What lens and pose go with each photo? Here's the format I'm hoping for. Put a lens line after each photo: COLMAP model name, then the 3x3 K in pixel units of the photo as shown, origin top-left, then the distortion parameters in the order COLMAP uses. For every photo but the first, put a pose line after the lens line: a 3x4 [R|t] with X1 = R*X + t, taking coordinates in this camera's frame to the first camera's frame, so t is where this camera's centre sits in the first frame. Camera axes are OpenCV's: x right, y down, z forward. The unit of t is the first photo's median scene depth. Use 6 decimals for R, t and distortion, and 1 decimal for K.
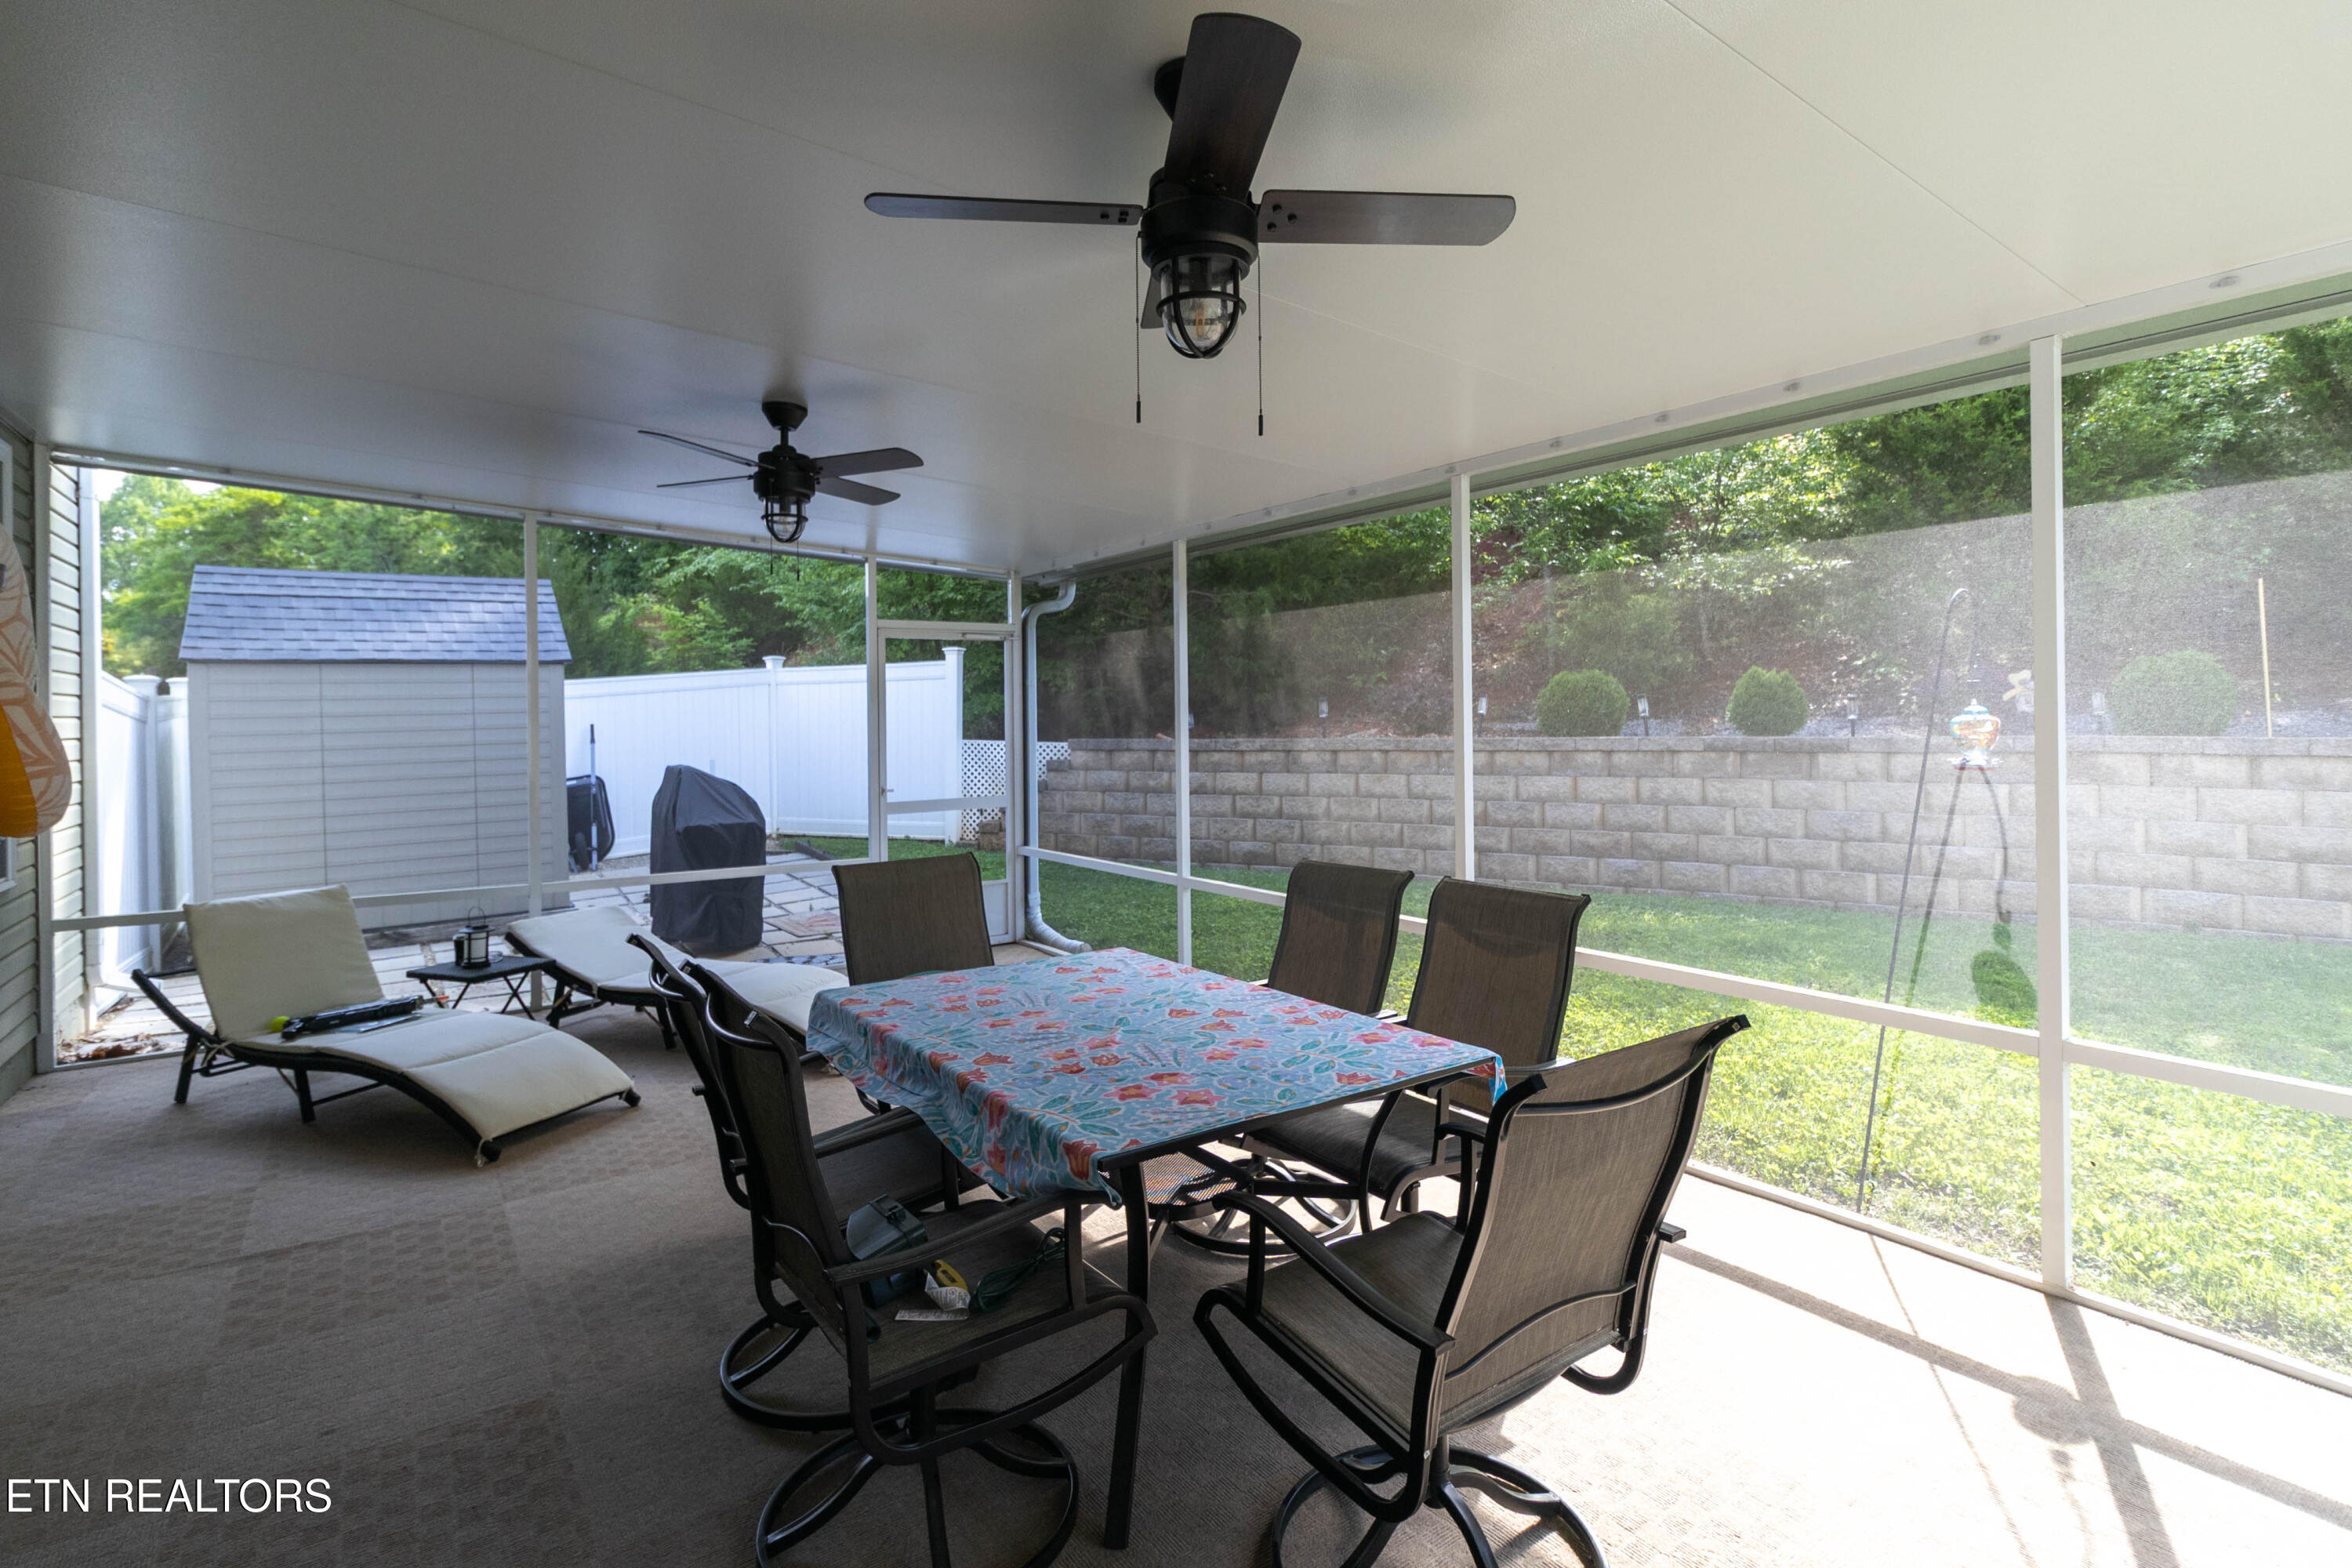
lens RADIAL K [[1102.8, 0, 1150.3], [0, 1102.8, 713.9], [0, 0, 1]] dist [0.005099, -0.001513]
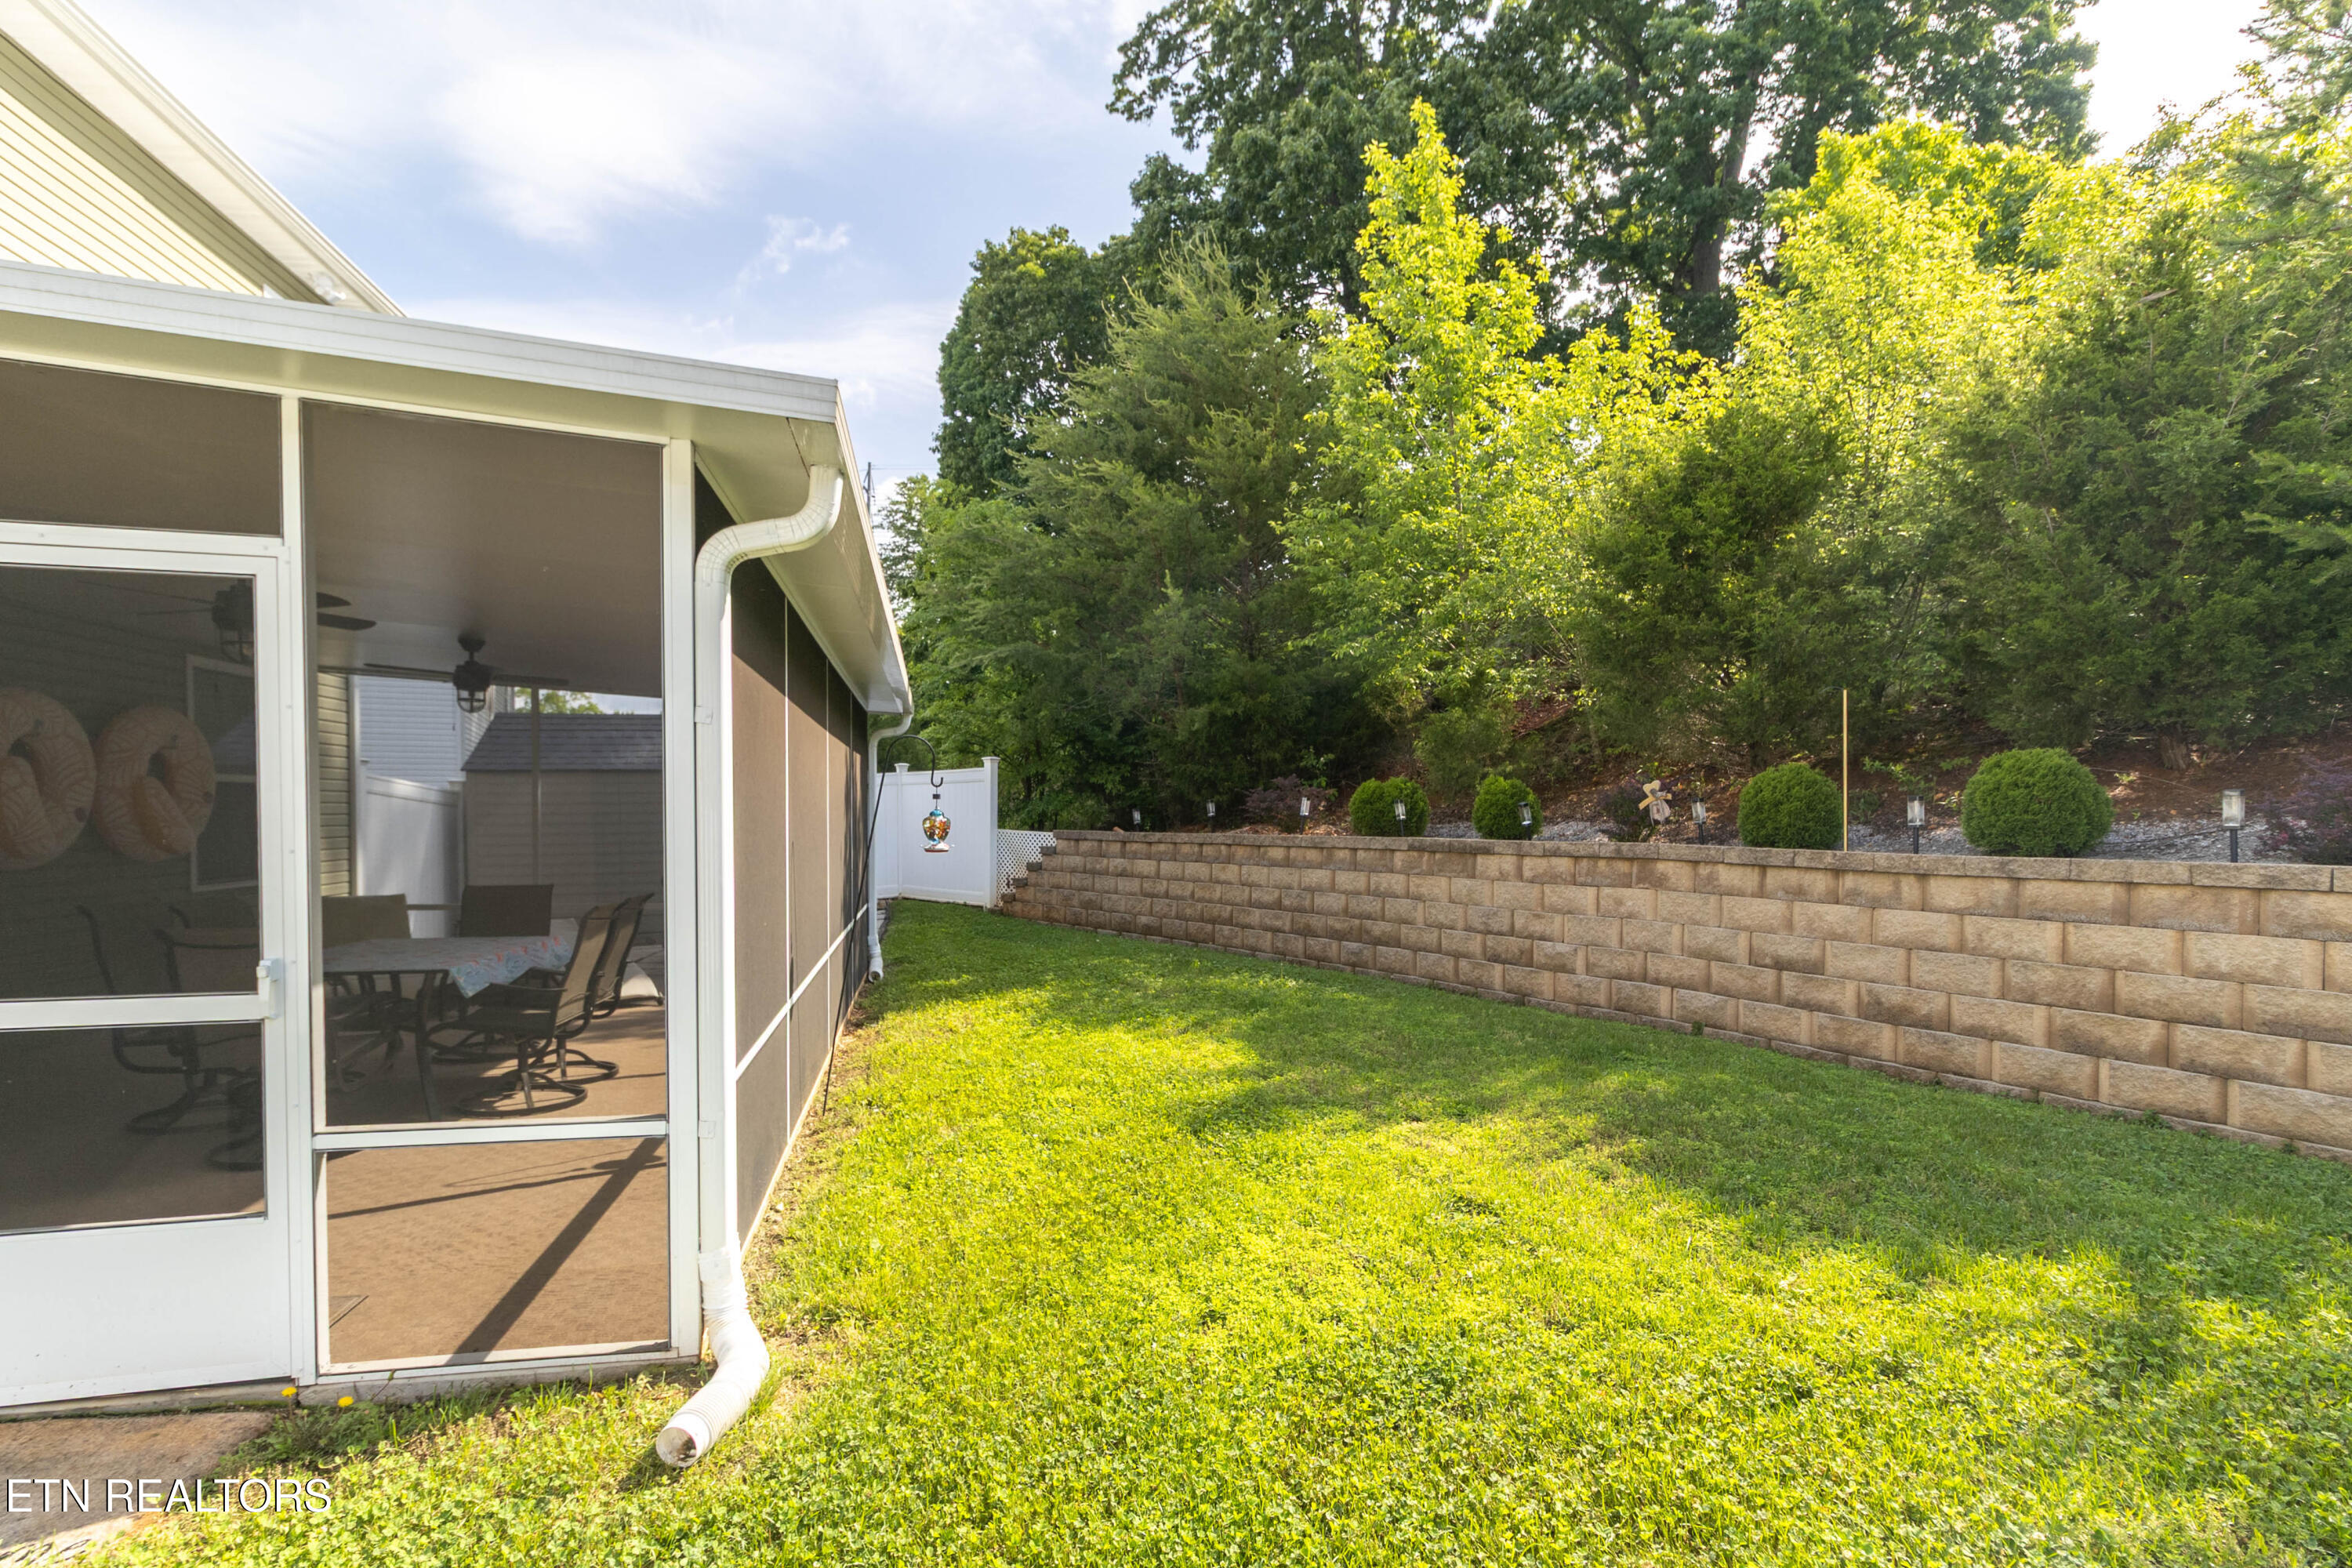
lens RADIAL K [[1102.8, 0, 1209.9], [0, 1102.8, 800.3], [0, 0, 1]] dist [0.005099, -0.001513]
pose [[0.918691, 0.012873, -0.394768, 0.808109], [-0.018271, 0.999784, -0.009917, -0.002634], [0.394555, 0.016323, 0.918728, -0.125651]]
